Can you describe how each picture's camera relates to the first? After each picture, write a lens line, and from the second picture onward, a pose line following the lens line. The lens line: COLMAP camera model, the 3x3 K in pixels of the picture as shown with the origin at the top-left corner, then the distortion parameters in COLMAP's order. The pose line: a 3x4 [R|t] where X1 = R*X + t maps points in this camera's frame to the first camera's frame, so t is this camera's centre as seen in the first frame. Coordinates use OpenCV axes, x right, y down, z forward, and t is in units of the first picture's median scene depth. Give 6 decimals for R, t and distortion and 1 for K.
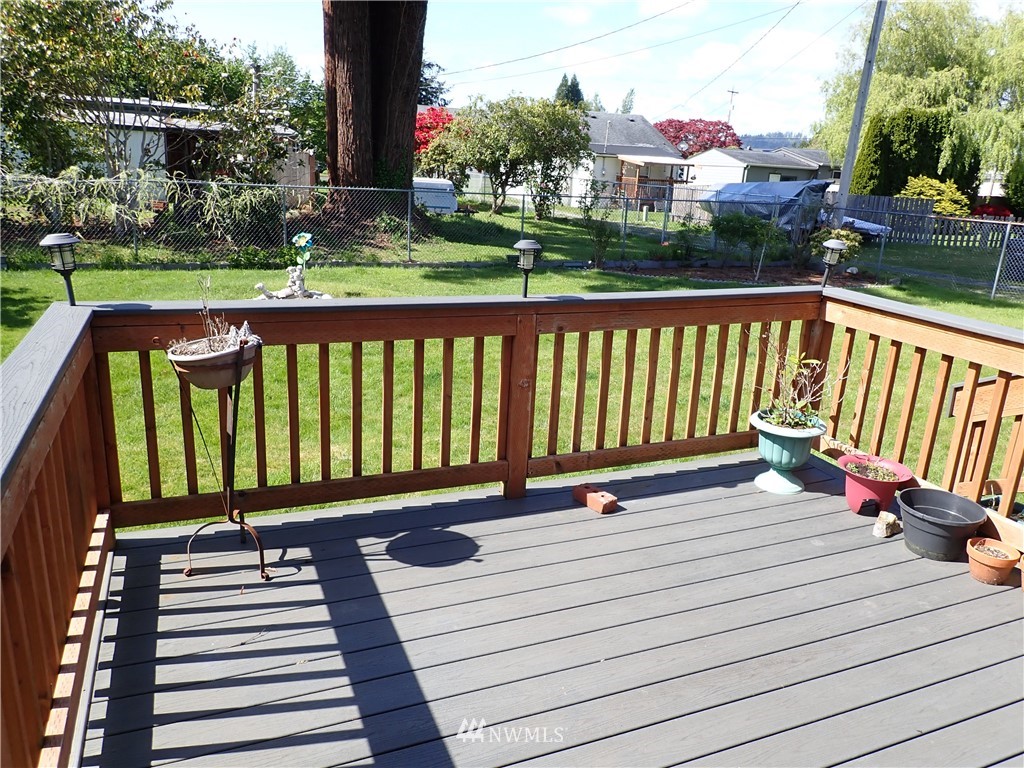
lens RADIAL K [[758.0, 0, 510.0], [0, 758.0, 388.6], [0, 0, 1]] dist [-0.002393, 0.007216]
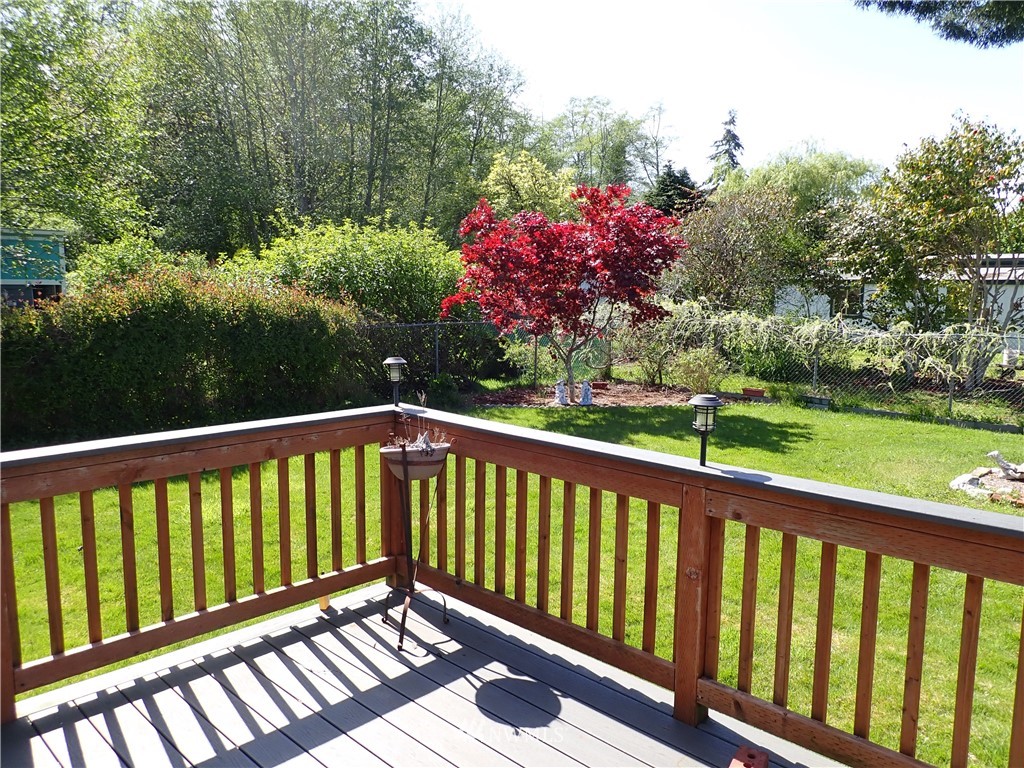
lens RADIAL K [[758.0, 0, 509.3], [0, 758.0, 384.8], [0, 0, 1]] dist [-0.002393, 0.007216]
pose [[0.409339, 0.075191, -0.909279, 0.345892], [-0.258591, 0.965294, -0.036590, -0.063451], [0.874970, 0.250109, 0.414576, 0.245602]]
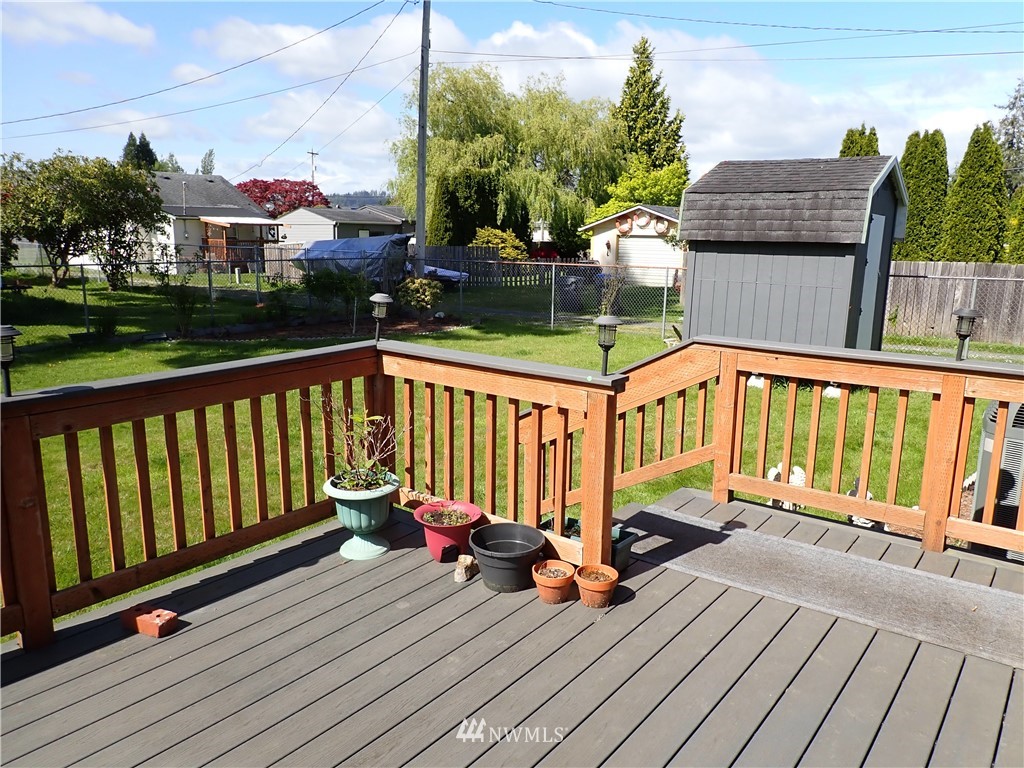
lens RADIAL K [[758.0, 0, 511.9], [0, 758.0, 386.3], [0, 0, 1]] dist [-0.002393, 0.007216]
pose [[0.874091, -0.134548, 0.466757, 0.058627], [0.169291, 0.985011, -0.033088, -0.007972], [-0.455309, 0.107940, 0.883766, 0.027839]]
